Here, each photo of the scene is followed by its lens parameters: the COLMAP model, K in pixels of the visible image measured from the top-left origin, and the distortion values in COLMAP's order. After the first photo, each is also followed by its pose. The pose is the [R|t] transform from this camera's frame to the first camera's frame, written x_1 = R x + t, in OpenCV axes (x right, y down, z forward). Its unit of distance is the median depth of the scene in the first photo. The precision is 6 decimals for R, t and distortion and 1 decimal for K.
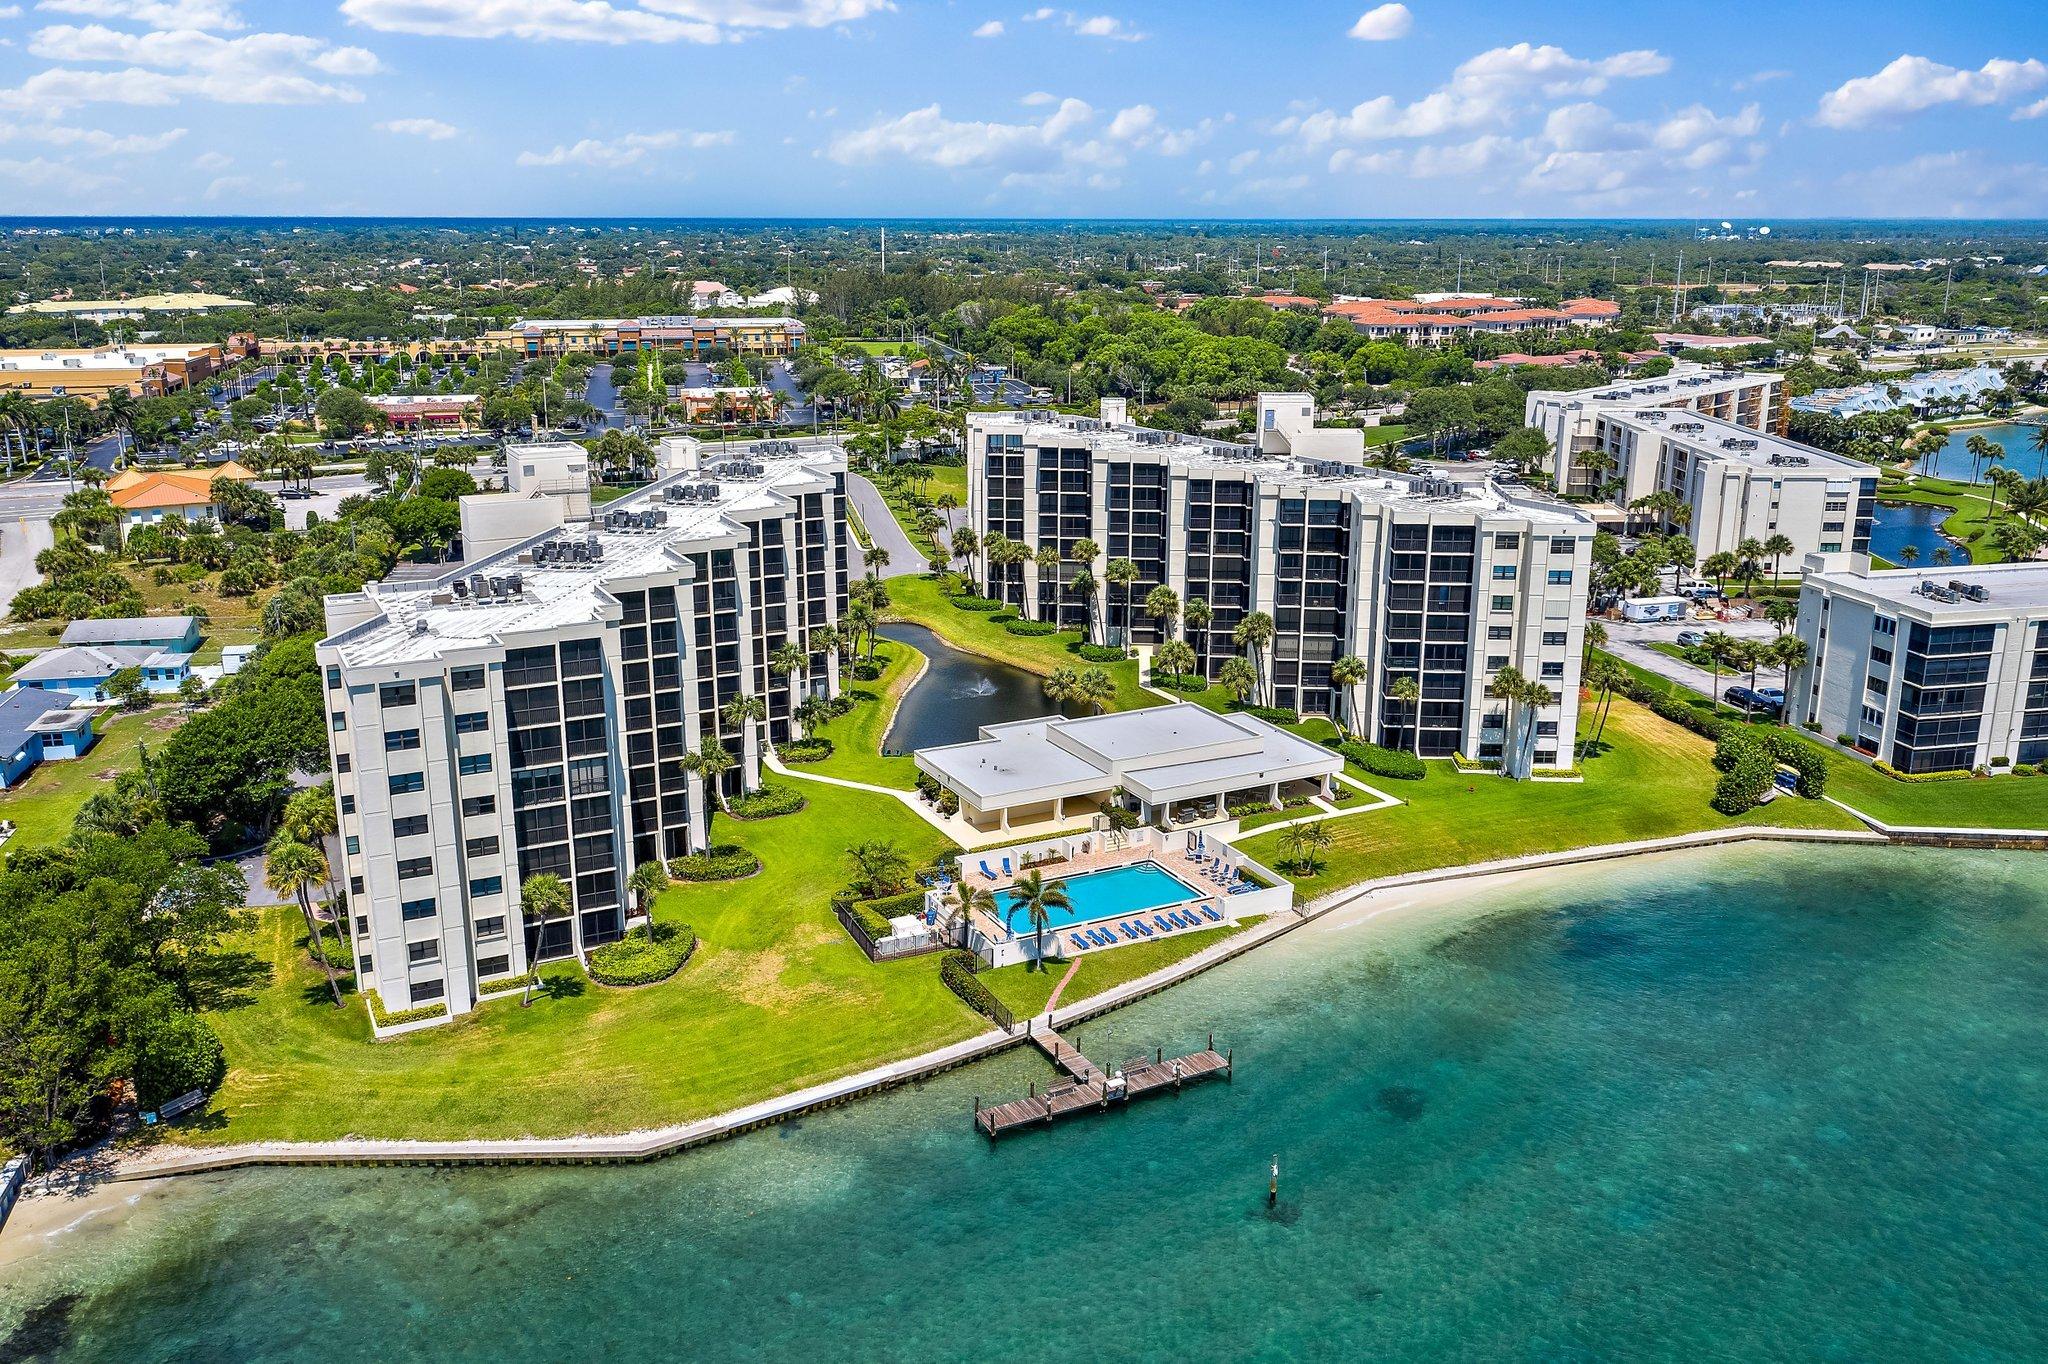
lens RADIAL K [[1682.4, 0, 1020.2], [0, 1682.4, 678.3], [0, 0, 1]] dist [0.004608, 0.004251]
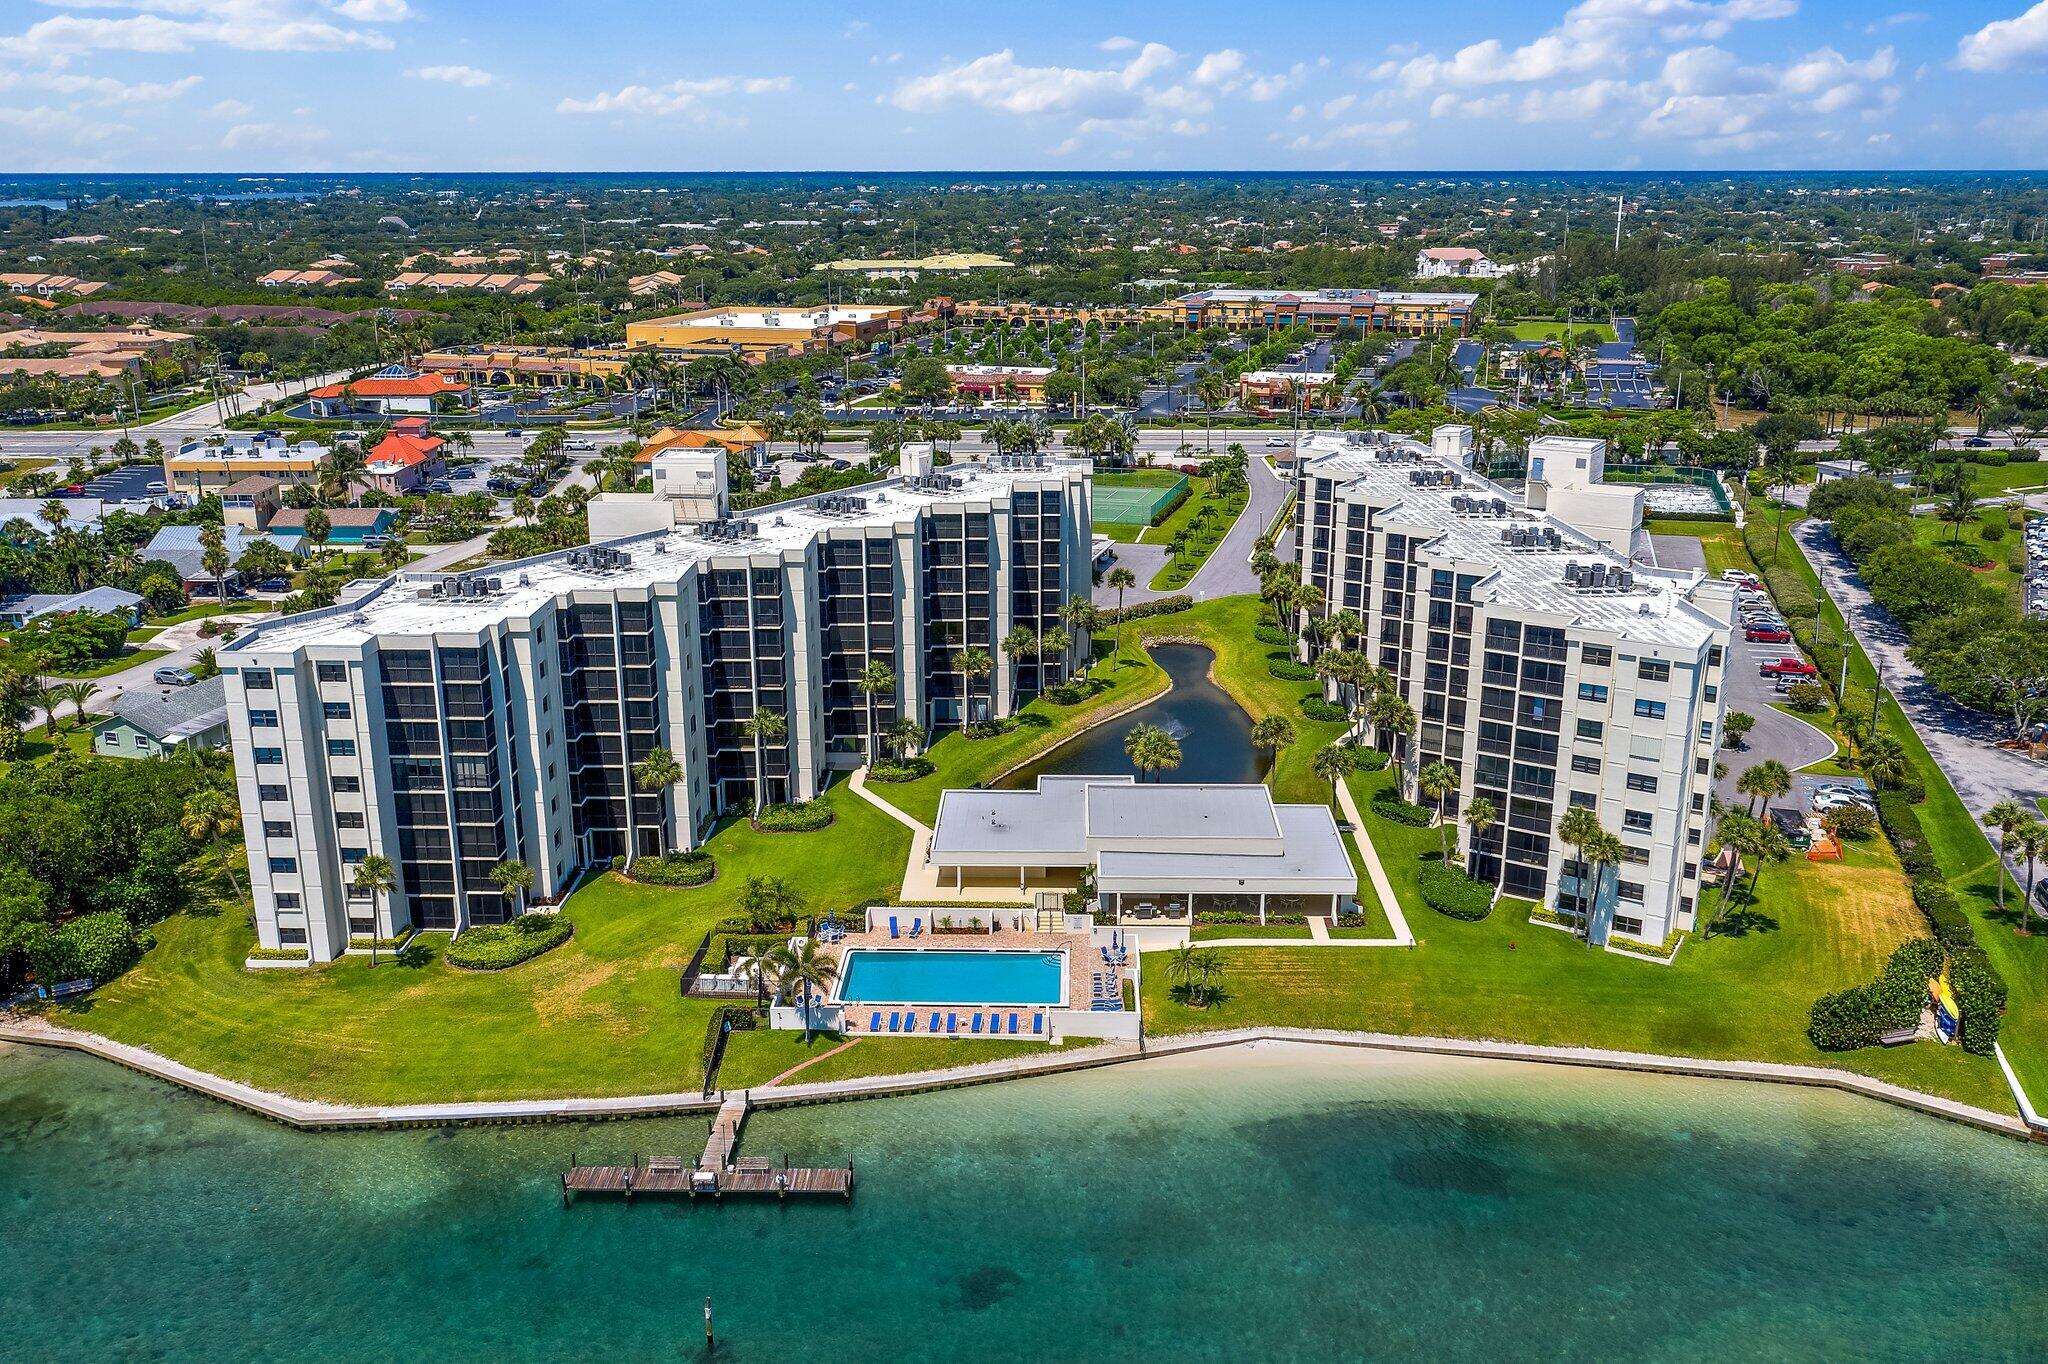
lens RADIAL K [[1682.4, 0, 1020.2], [0, 1682.4, 678.3], [0, 0, 1]] dist [0.004608, 0.004251]
pose [[0.878077, 0.135278, -0.459000, 0.419210], [-0.123394, 0.990779, 0.055950, -0.081496], [0.462336, 0.007510, 0.886673, 0.149302]]
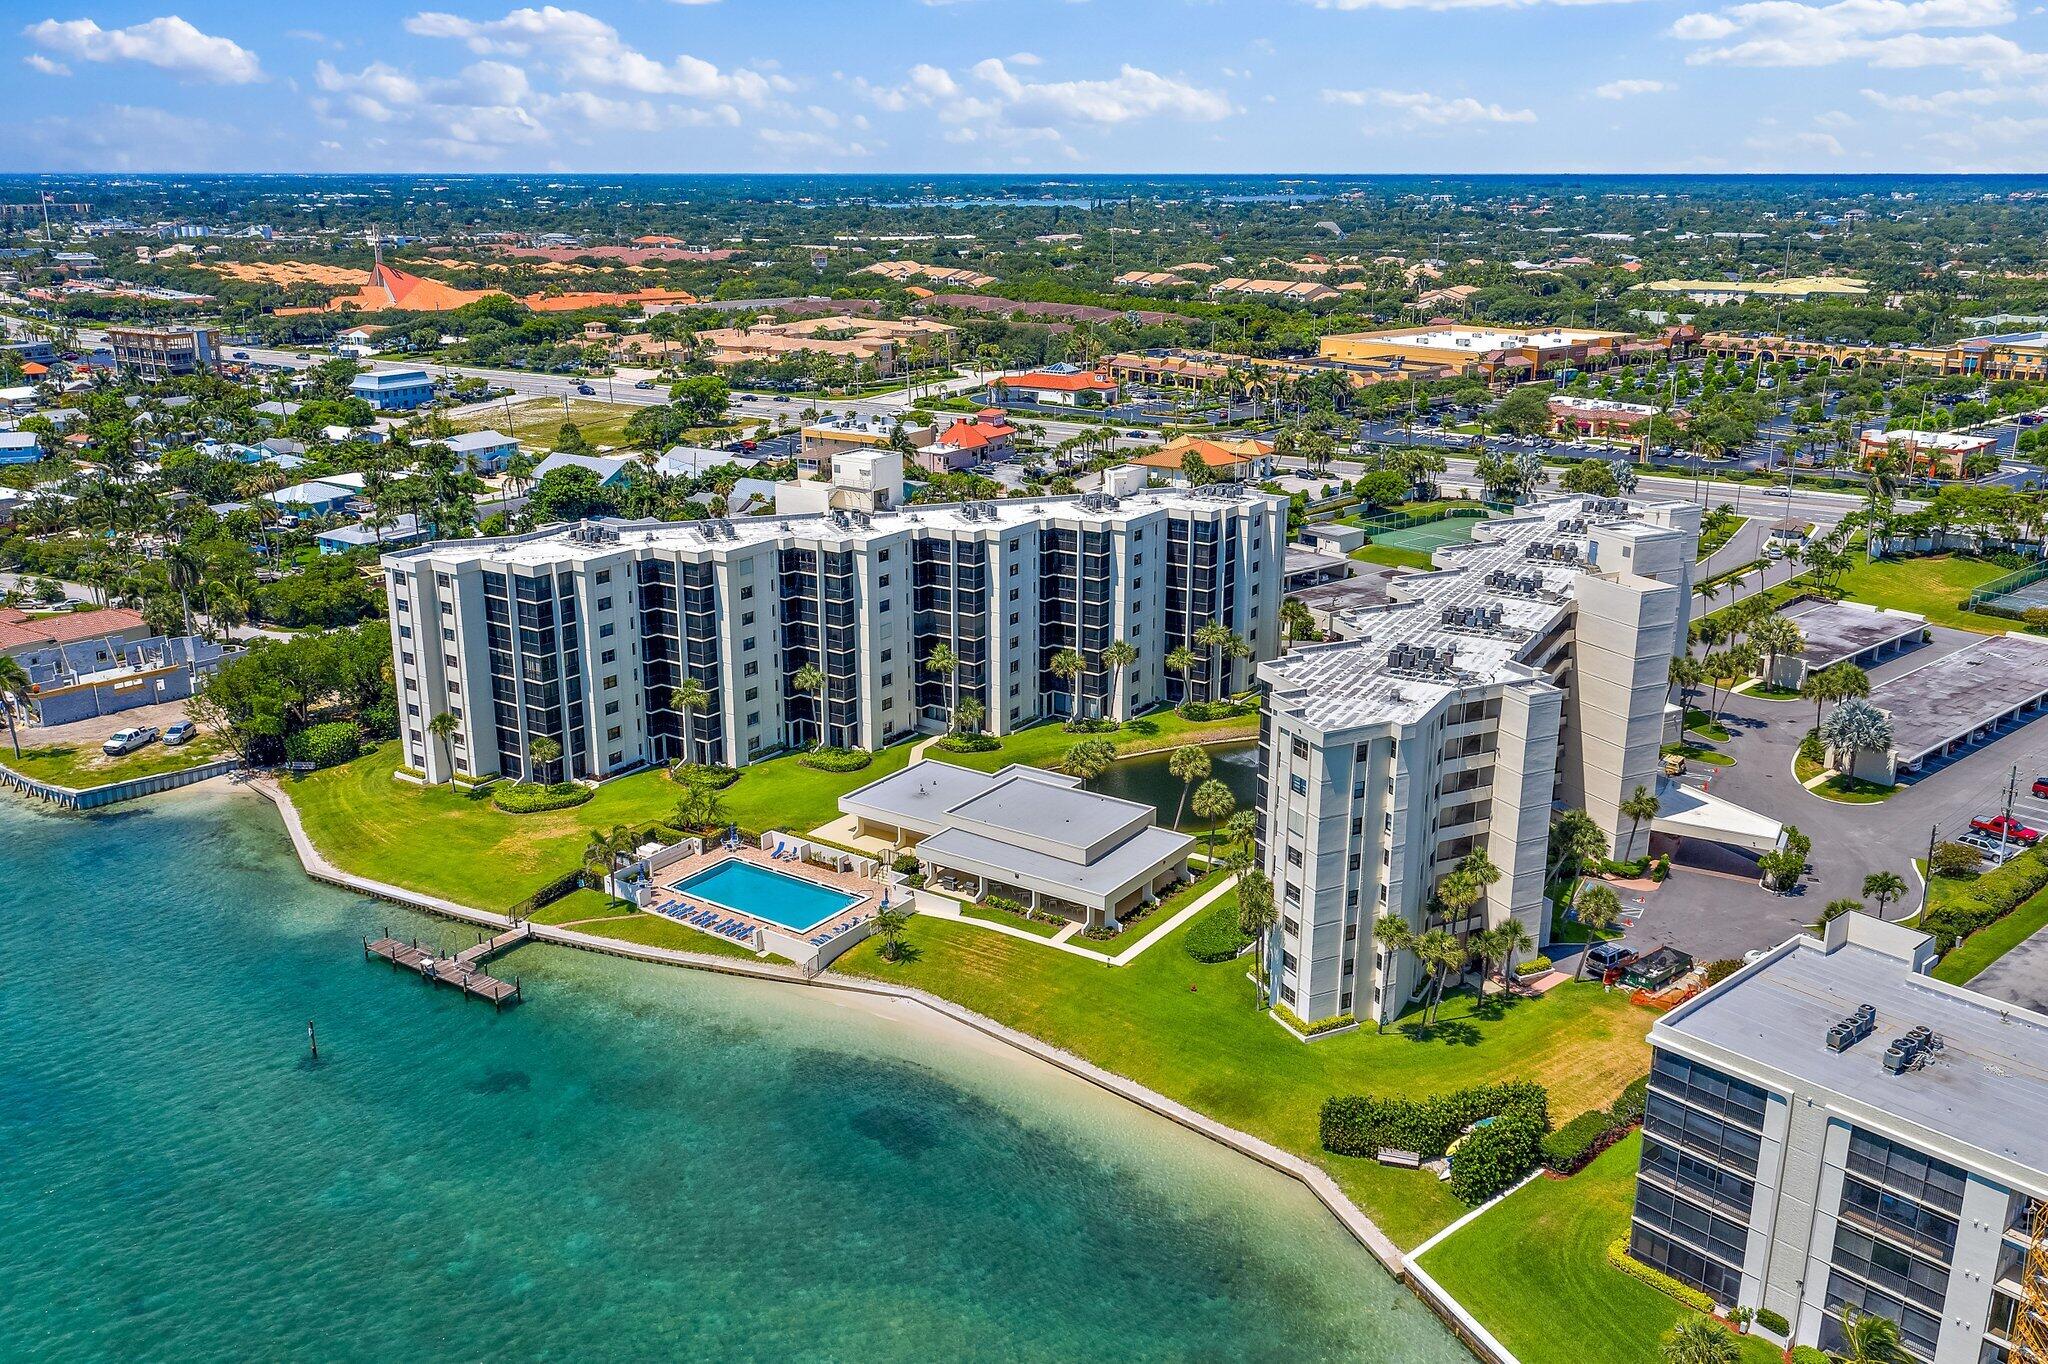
lens RADIAL K [[1682.4, 0, 1020.2], [0, 1682.4, 678.3], [0, 0, 1]] dist [0.004608, 0.004251]
pose [[0.478269, 0.252785, -0.841046, 0.917985], [-0.233615, 0.959794, 0.155628, -0.202453], [0.846571, 0.122049, 0.518094, 0.454290]]
